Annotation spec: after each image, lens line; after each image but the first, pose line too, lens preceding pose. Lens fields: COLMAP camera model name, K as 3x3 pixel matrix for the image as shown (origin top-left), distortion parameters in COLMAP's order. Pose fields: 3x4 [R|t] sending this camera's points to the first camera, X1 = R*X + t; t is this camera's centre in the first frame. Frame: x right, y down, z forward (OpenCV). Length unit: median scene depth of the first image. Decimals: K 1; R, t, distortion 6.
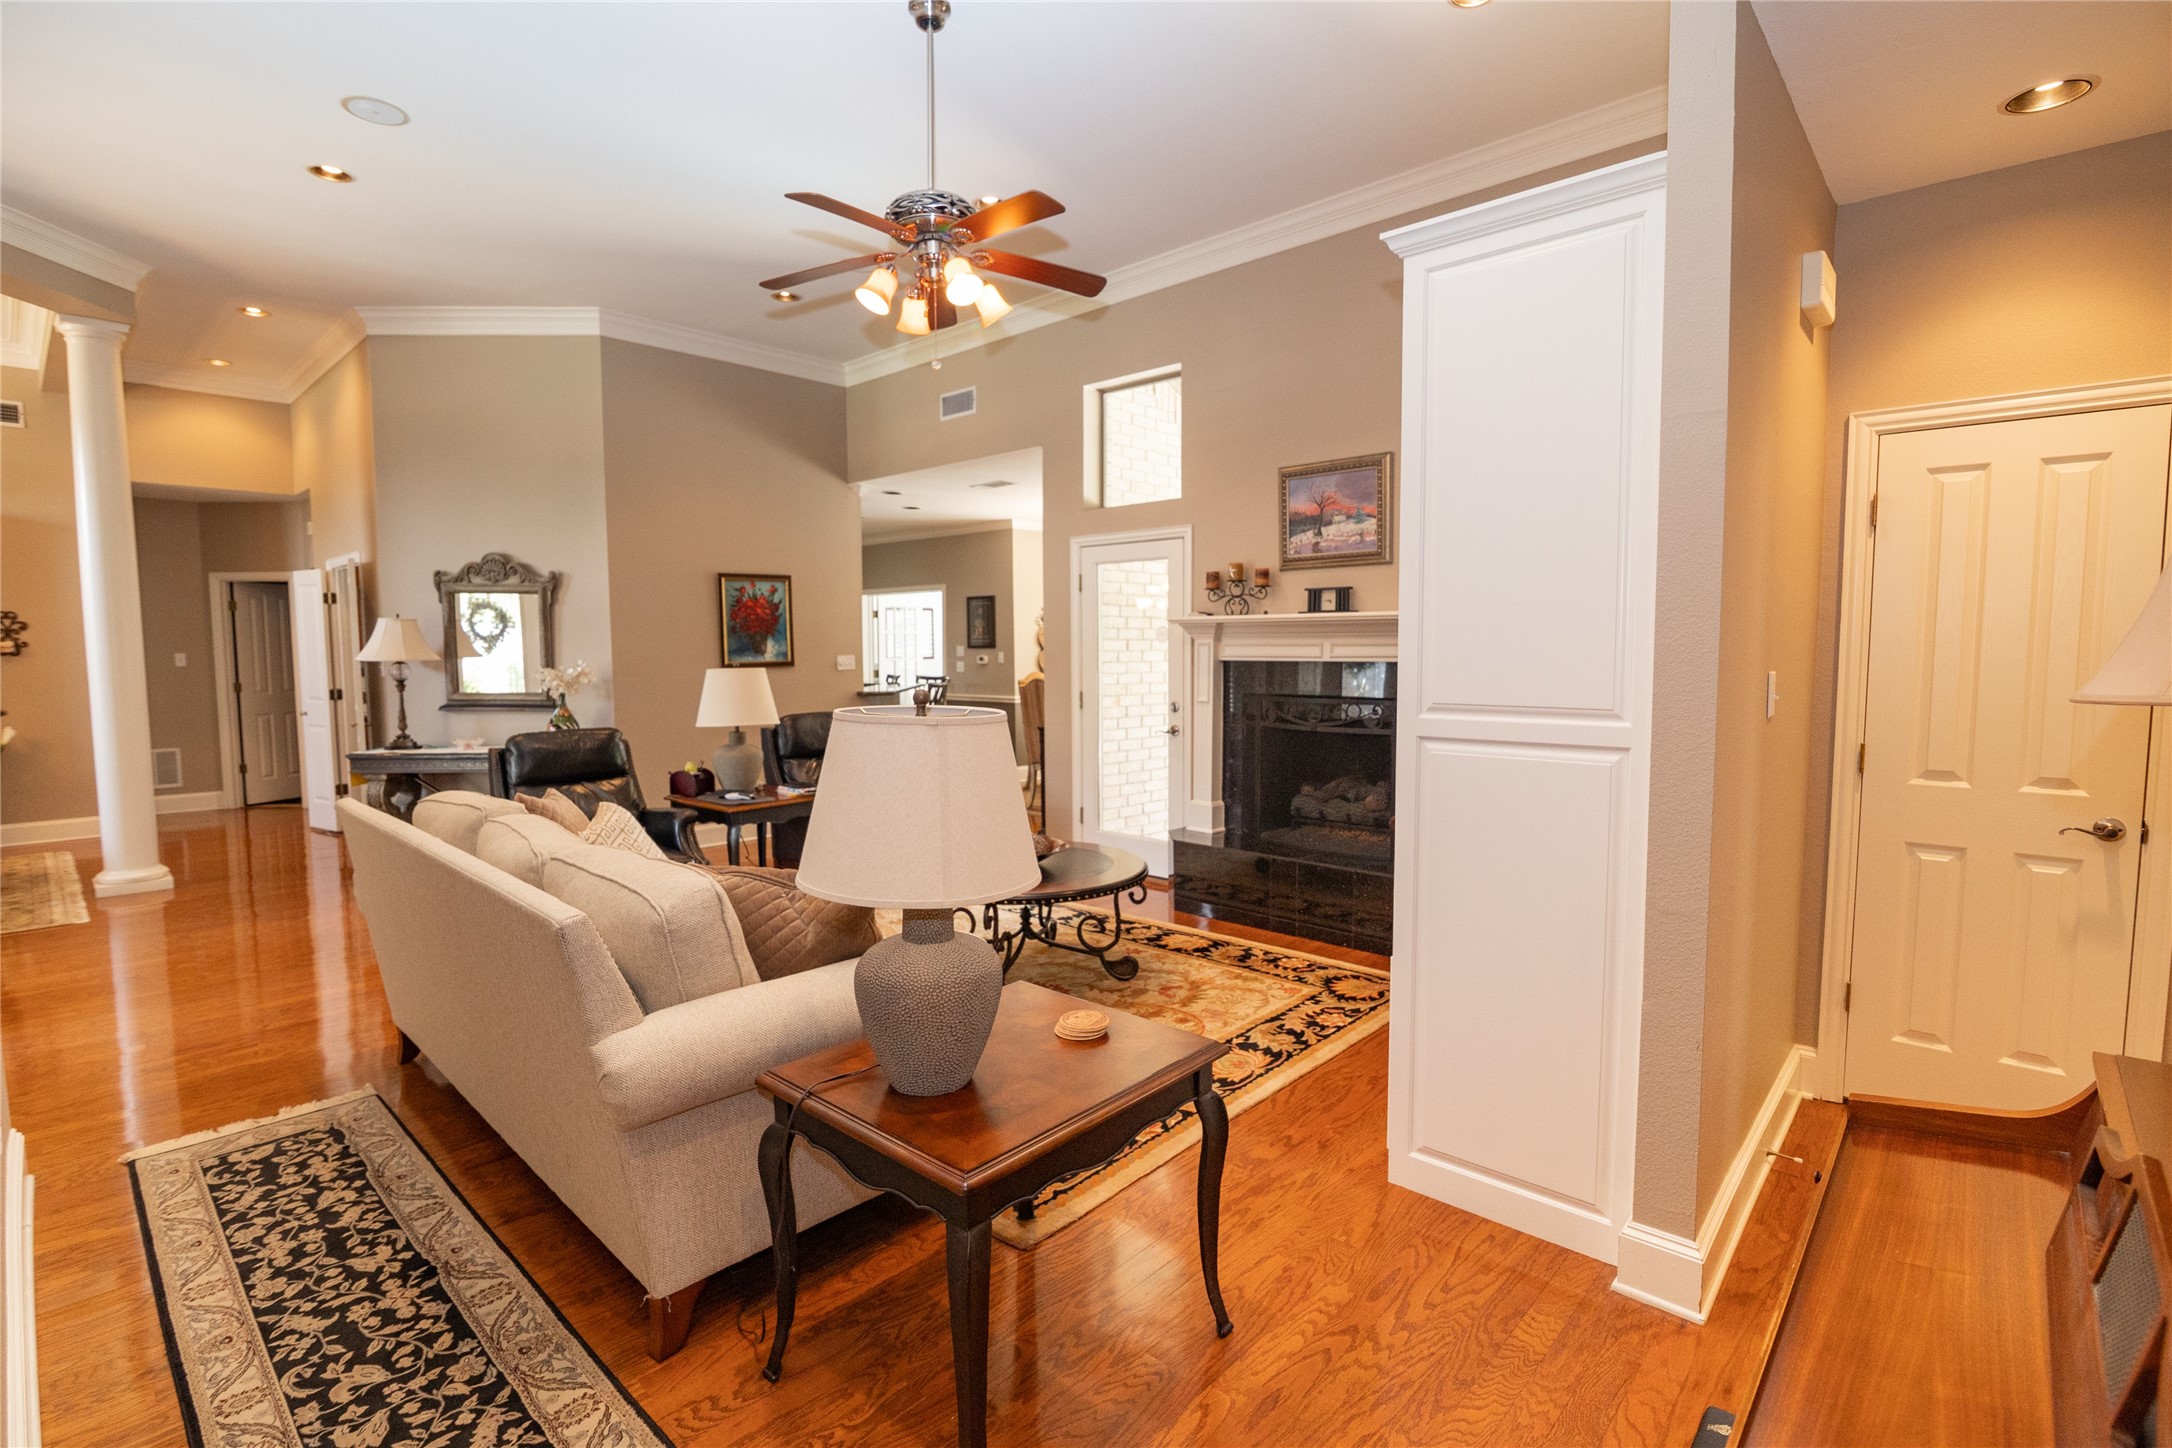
lens RADIAL K [[1011.1, 0, 1093.1], [0, 1011.1, 715.5], [0, 0, 1]] dist [-0.018696, 0.000113]
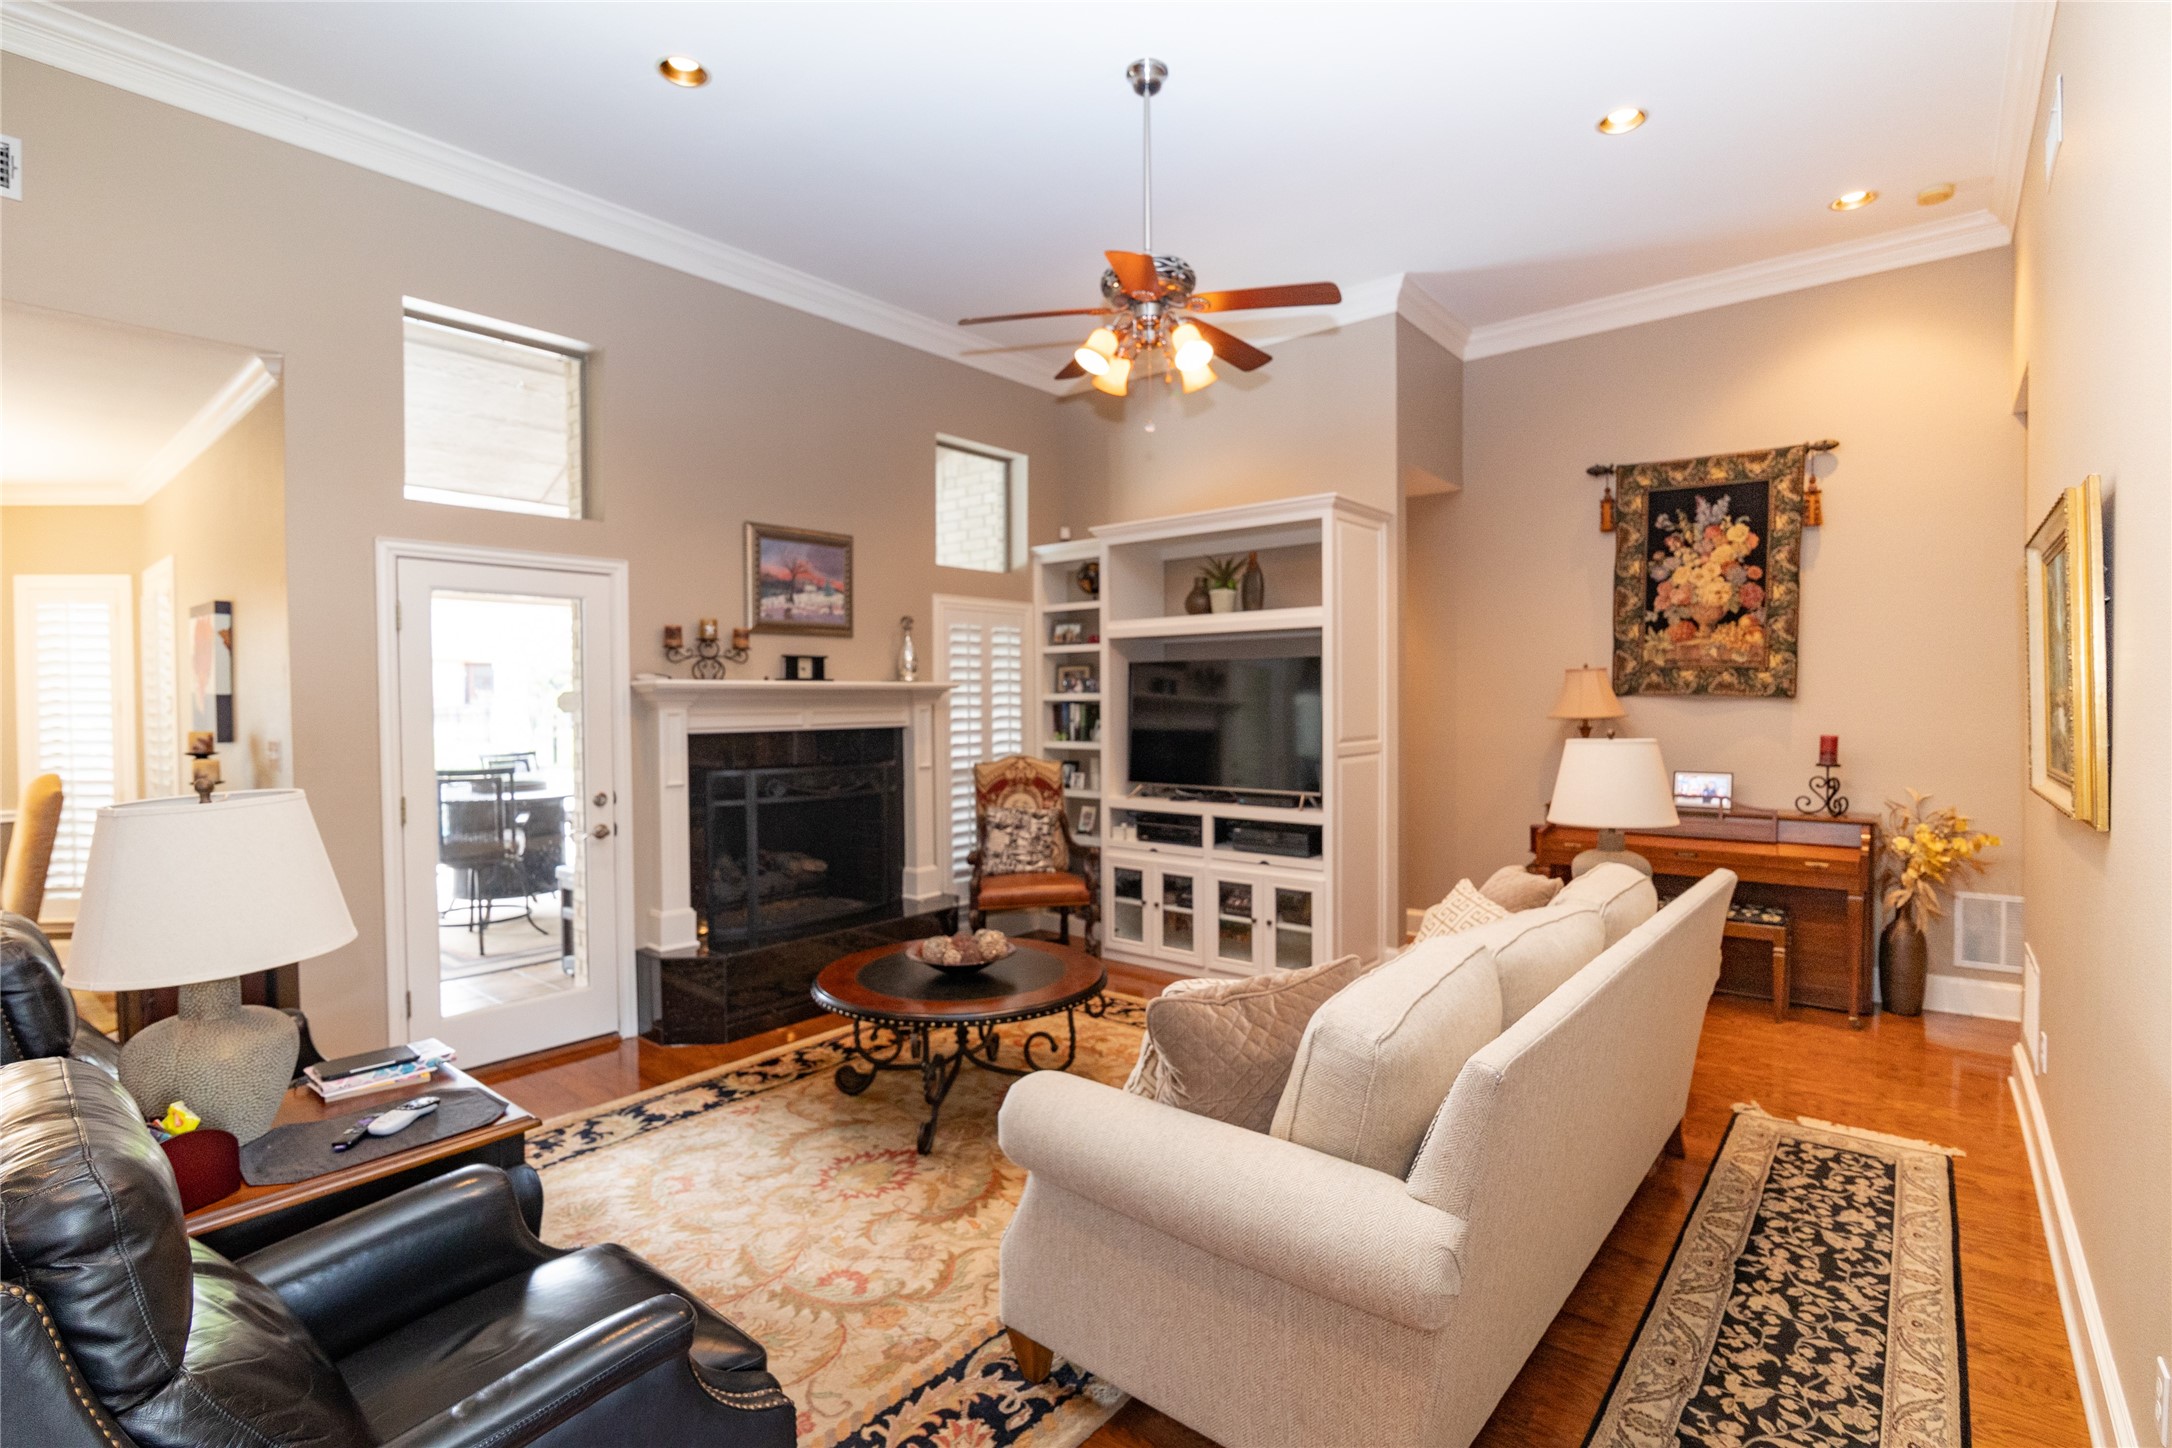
lens RADIAL K [[1011.1, 0, 1100.1], [0, 1011.1, 714.3], [0, 0, 1]] dist [-0.018696, 0.000113]
pose [[-0.056276, -0.010376, 0.998361, -1.715172], [0.080410, 0.996651, 0.014891, -0.133940], [-0.995172, 0.081116, -0.055253, 1.704586]]
